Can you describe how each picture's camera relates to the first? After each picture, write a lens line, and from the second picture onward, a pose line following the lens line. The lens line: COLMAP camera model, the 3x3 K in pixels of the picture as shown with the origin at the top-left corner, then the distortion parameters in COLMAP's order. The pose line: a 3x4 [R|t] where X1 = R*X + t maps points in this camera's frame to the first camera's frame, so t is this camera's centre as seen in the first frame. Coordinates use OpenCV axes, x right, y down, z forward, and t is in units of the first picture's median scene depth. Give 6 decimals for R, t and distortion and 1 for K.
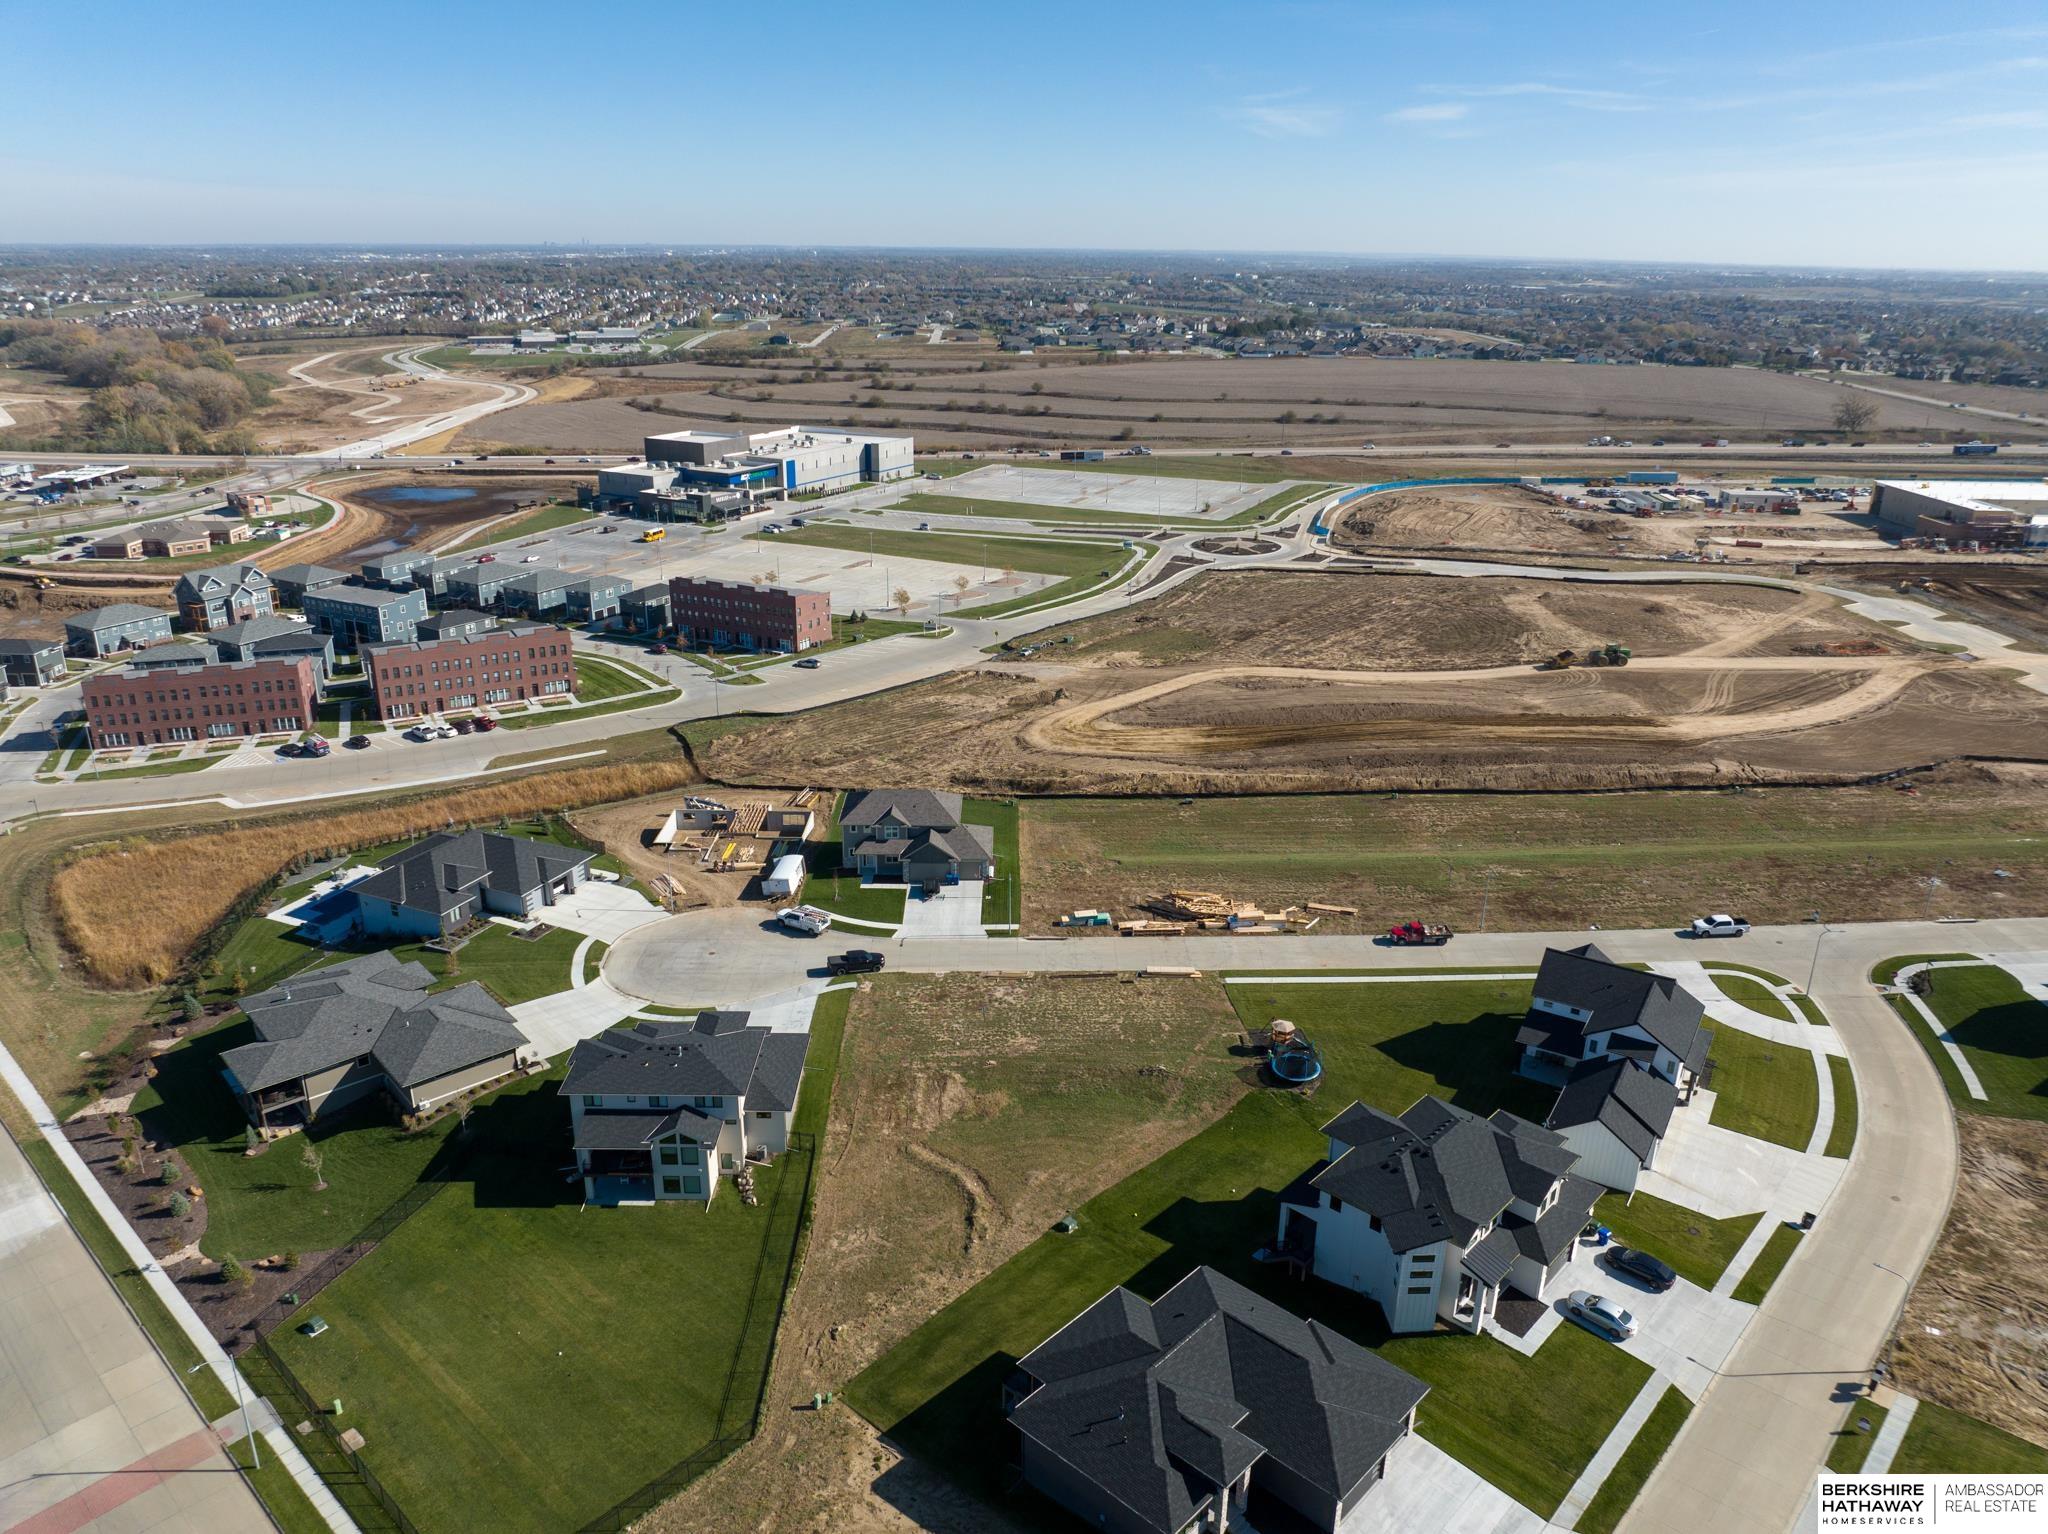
lens RADIAL K [[1438.5, 0, 1023.1], [0, 1438.5, 758.5], [0, 0, 1]] dist [-0.031598, -0.006671]
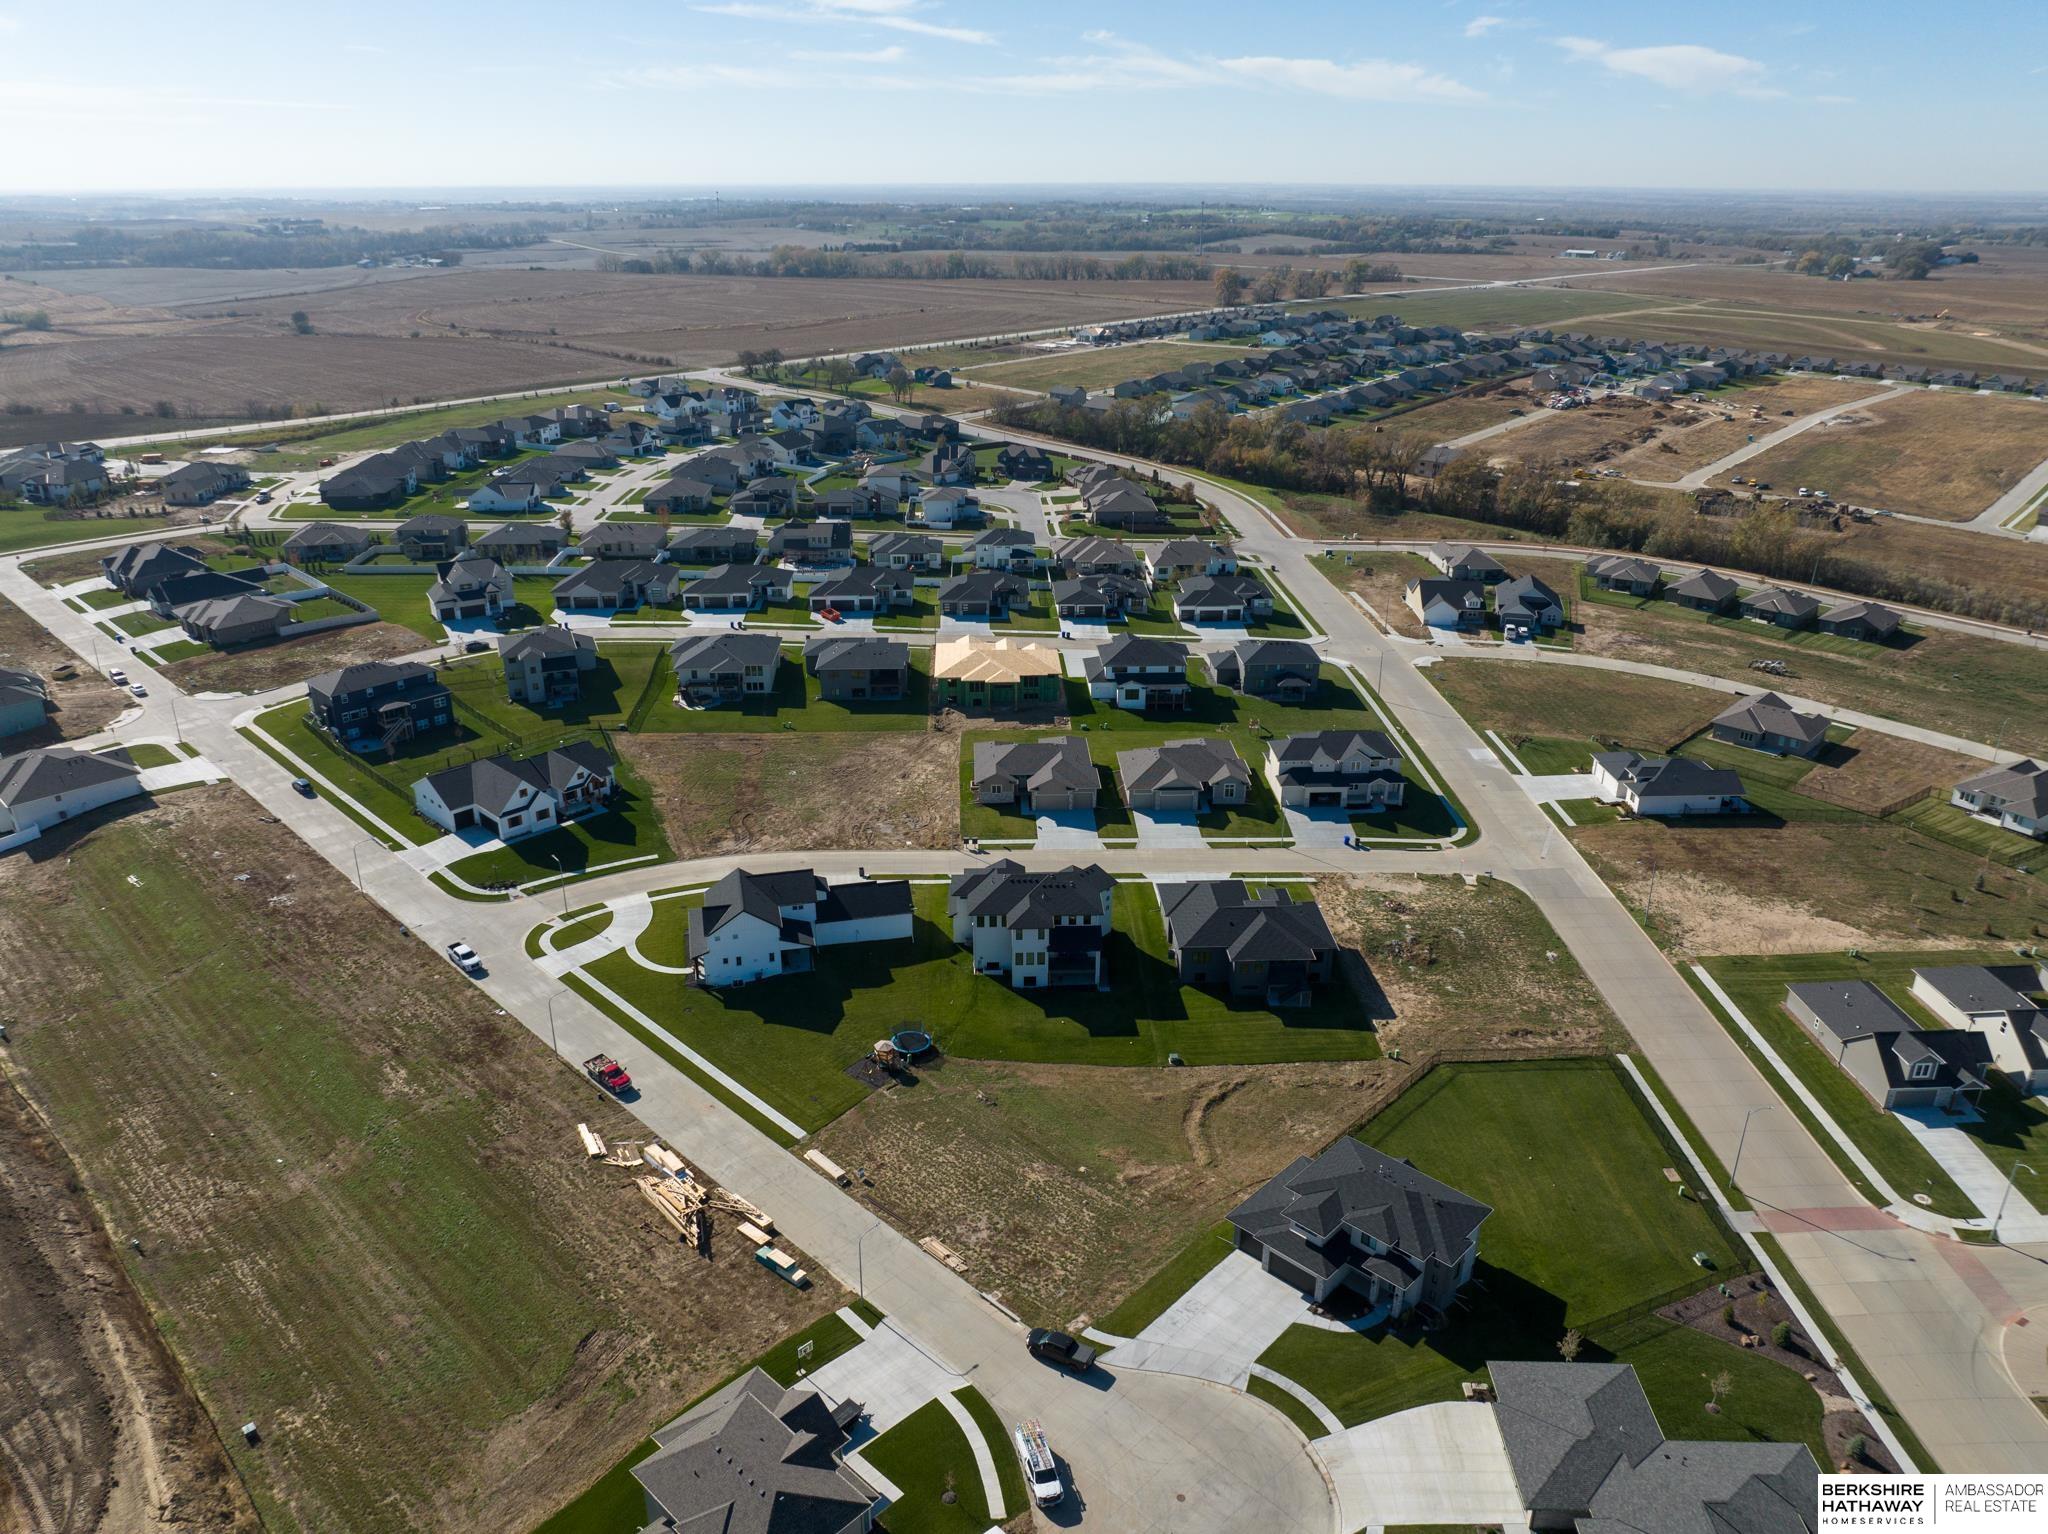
lens RADIAL K [[1438.5, 0, 1023.1], [0, 1438.5, 758.5], [0, 0, 1]] dist [-0.031598, -0.006671]
pose [[-0.712486, -0.276122, 0.645074, -0.360489], [0.229158, 0.777348, 0.585847, -0.400788], [-0.663212, 0.565232, -0.490574, 0.840086]]
